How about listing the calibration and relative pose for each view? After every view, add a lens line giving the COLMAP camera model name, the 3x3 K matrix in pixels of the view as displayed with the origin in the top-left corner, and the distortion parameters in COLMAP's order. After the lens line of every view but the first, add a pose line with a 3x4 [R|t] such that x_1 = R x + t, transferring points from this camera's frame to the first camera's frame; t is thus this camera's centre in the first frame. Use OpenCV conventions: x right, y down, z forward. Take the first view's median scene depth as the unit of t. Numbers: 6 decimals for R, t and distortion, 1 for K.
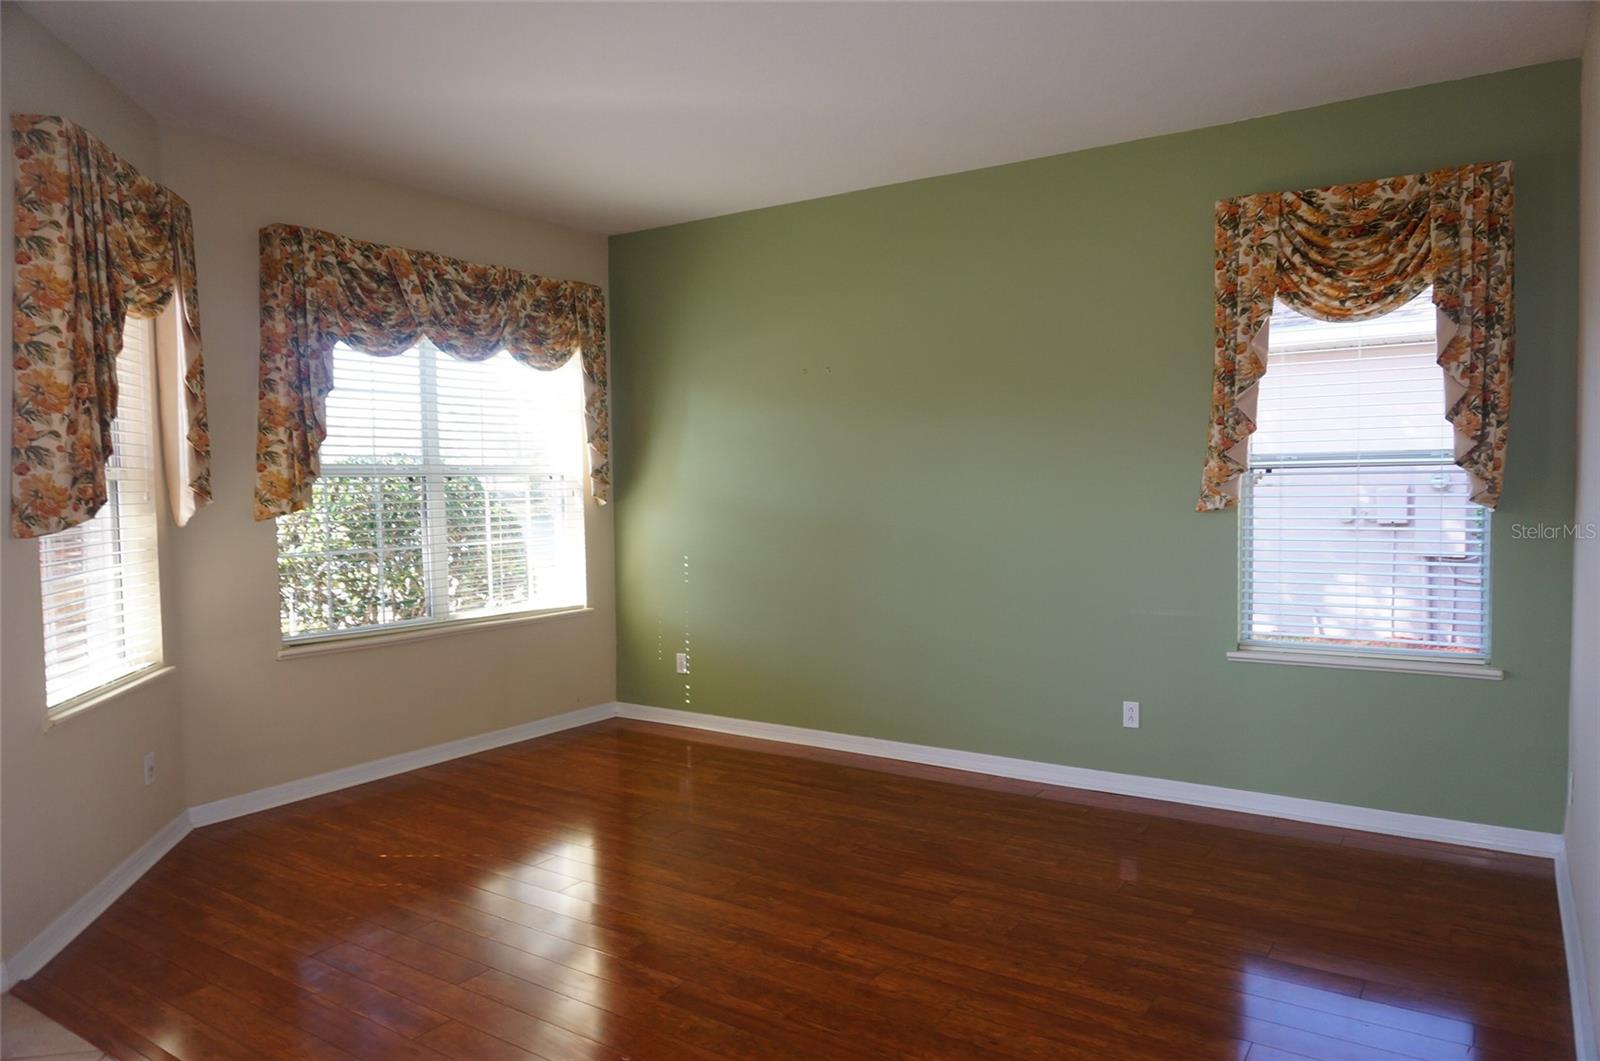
lens RADIAL K [[1066.2, 0, 800.0], [0, 1066.2, 530.5], [0, 0, 1]] dist [-0.044049, 0.029217]
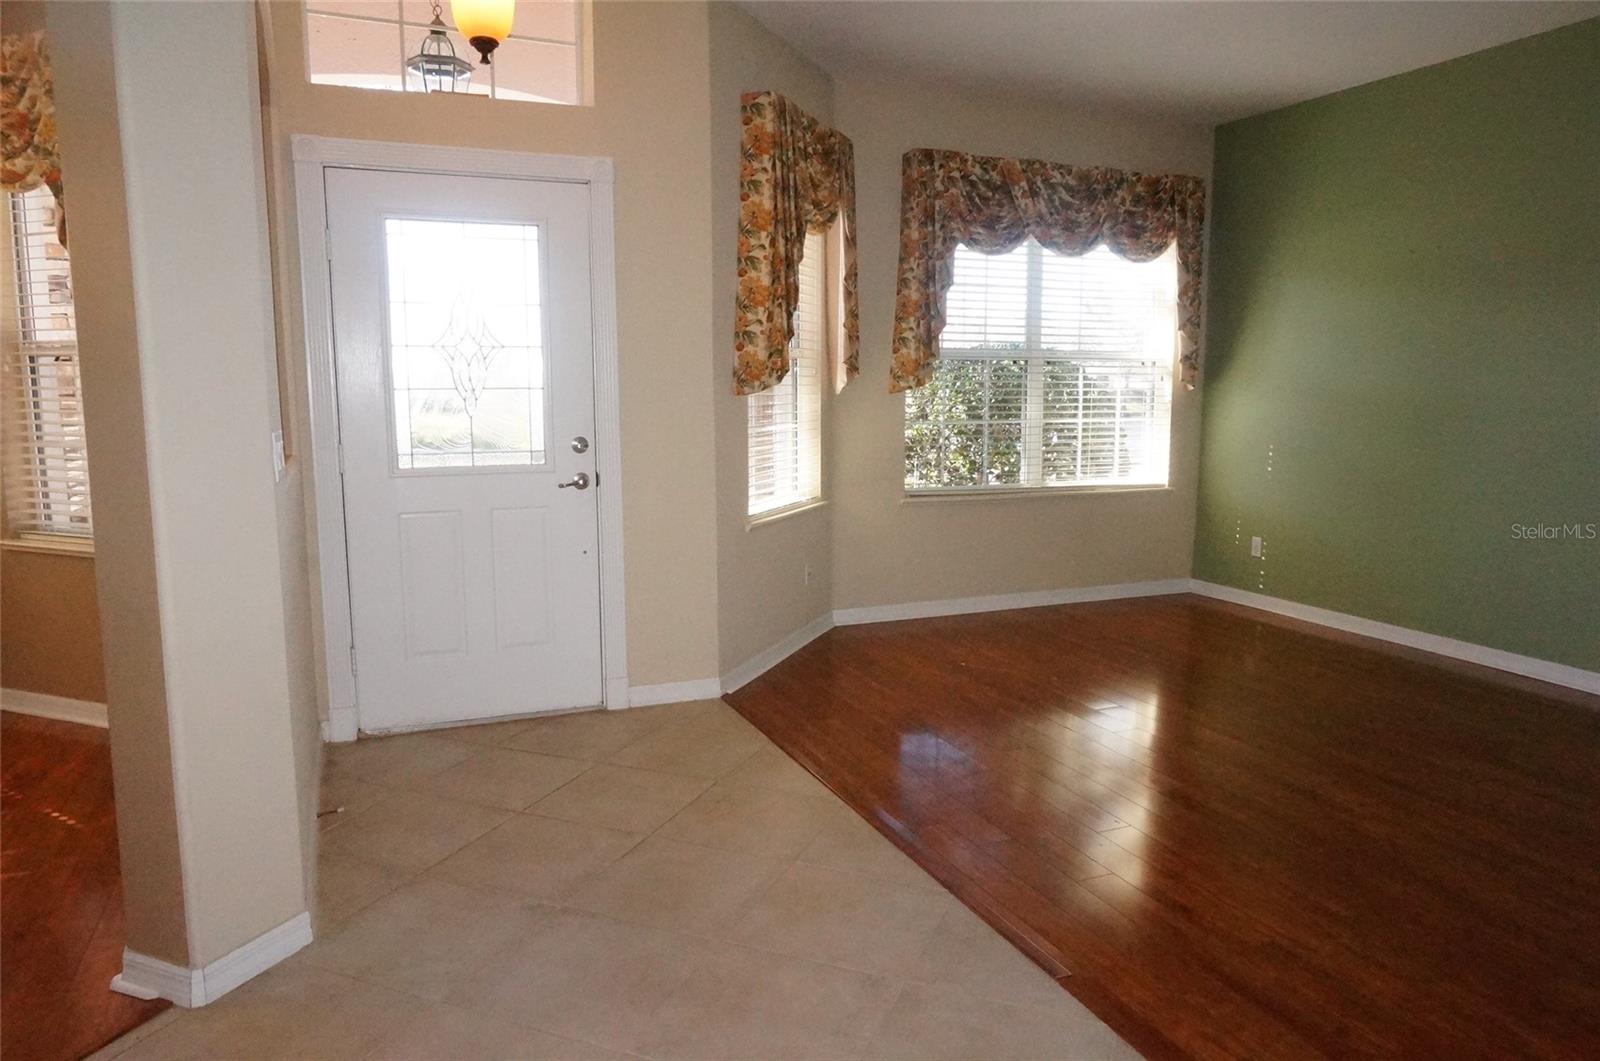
lens RADIAL K [[1066.2, 0, 800.0], [0, 1066.2, 530.5], [0, 0, 1]] dist [-0.044049, 0.029217]
pose [[0.838842, 0.090088, -0.536869, 0.087052], [-0.037716, 0.993460, 0.107776, 0.020345], [0.543067, -0.070158, 0.836753, -0.125873]]
